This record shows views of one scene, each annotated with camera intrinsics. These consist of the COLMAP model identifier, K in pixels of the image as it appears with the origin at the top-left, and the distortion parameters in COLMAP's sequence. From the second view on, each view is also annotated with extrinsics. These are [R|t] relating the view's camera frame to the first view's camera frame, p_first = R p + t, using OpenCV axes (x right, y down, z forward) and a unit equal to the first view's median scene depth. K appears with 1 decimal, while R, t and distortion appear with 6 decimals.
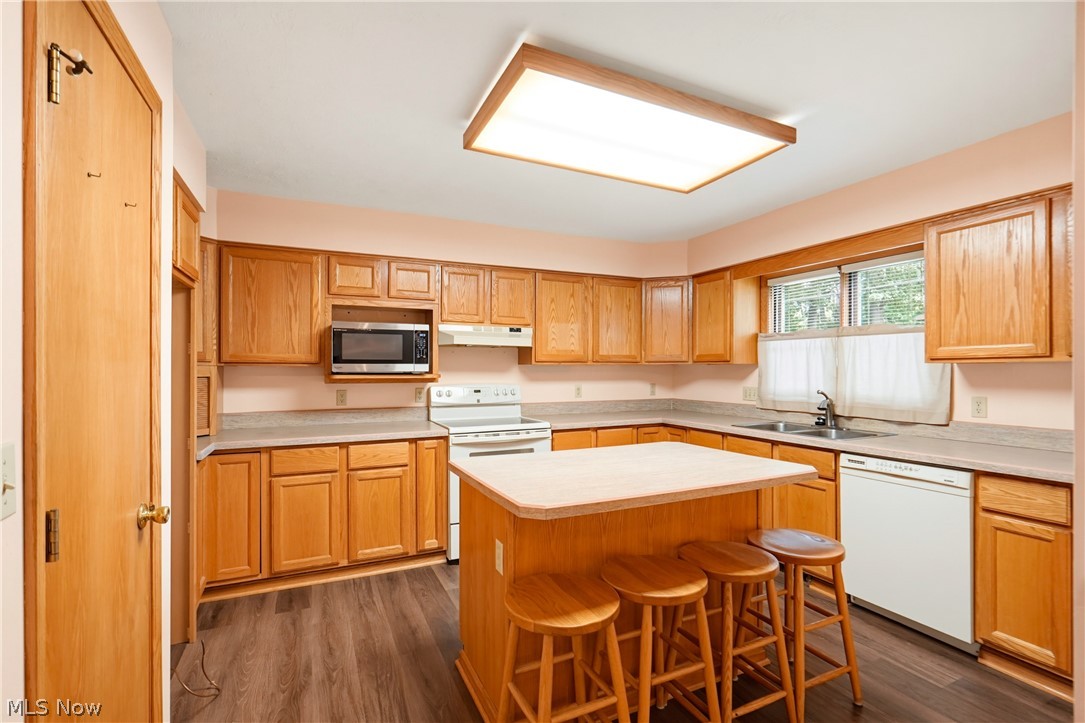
lens RADIAL K [[495.1, 0, 550.1], [0, 495.1, 364.4], [0, 0, 1]] dist [-0.005153, 0.003218]
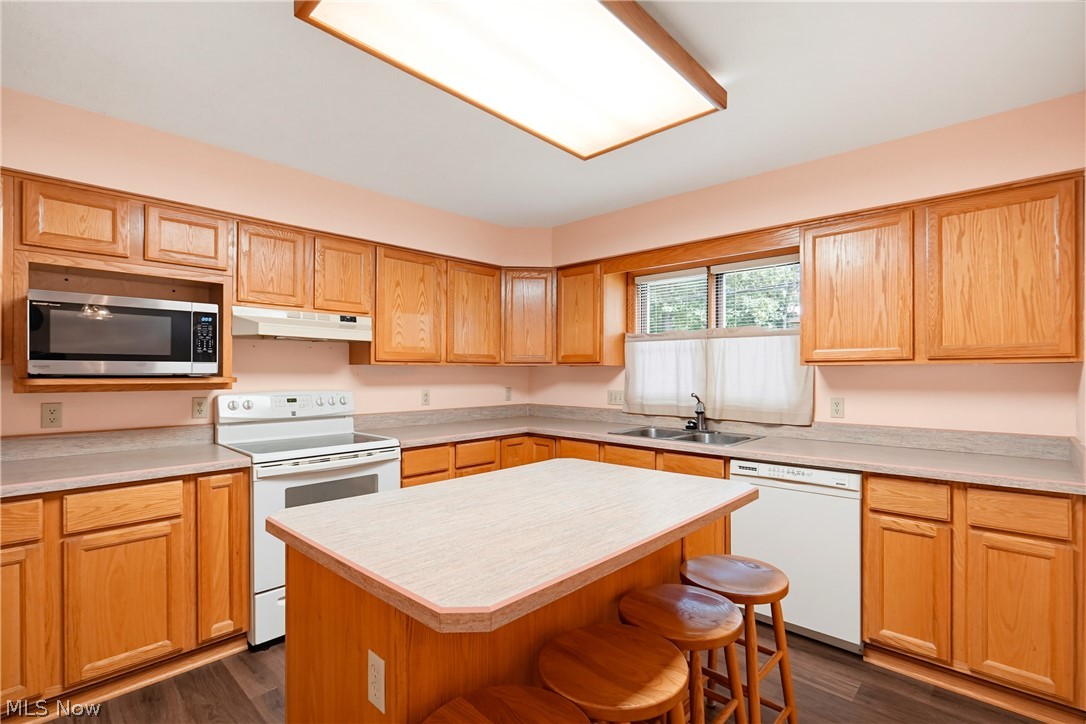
lens RADIAL K [[495.6, 0, 549.7], [0, 495.6, 371.0], [0, 0, 1]] dist [-0.005153, 0.003218]
pose [[0.930284, 0.003006, 0.366828, -0.071863], [-0.005650, 0.999965, 0.006136, 0.004468], [-0.366797, -0.007780, 0.930268, 0.206169]]
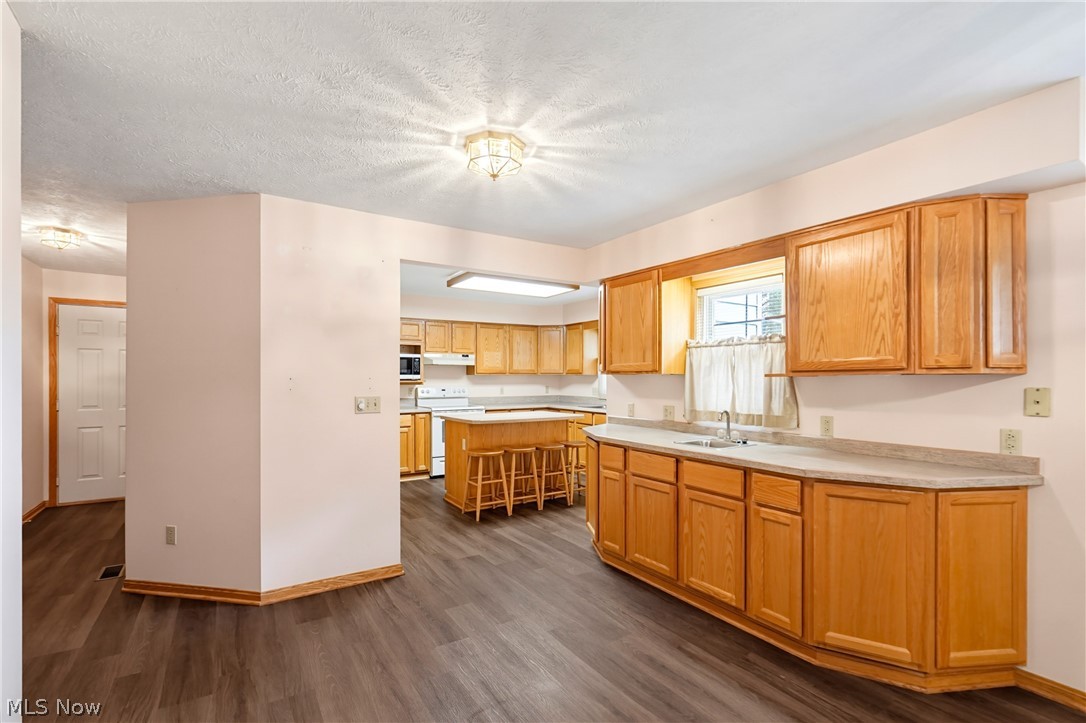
lens RADIAL K [[495.6, 0, 547.7], [0, 495.6, 379.5], [0, 0, 1]] dist [-0.005153, 0.003218]
pose [[0.993353, 0.000533, 0.115106, 0.023679], [-0.001936, 0.999925, 0.012079, -0.006877], [-0.115091, -0.012221, 0.993280, -0.973711]]
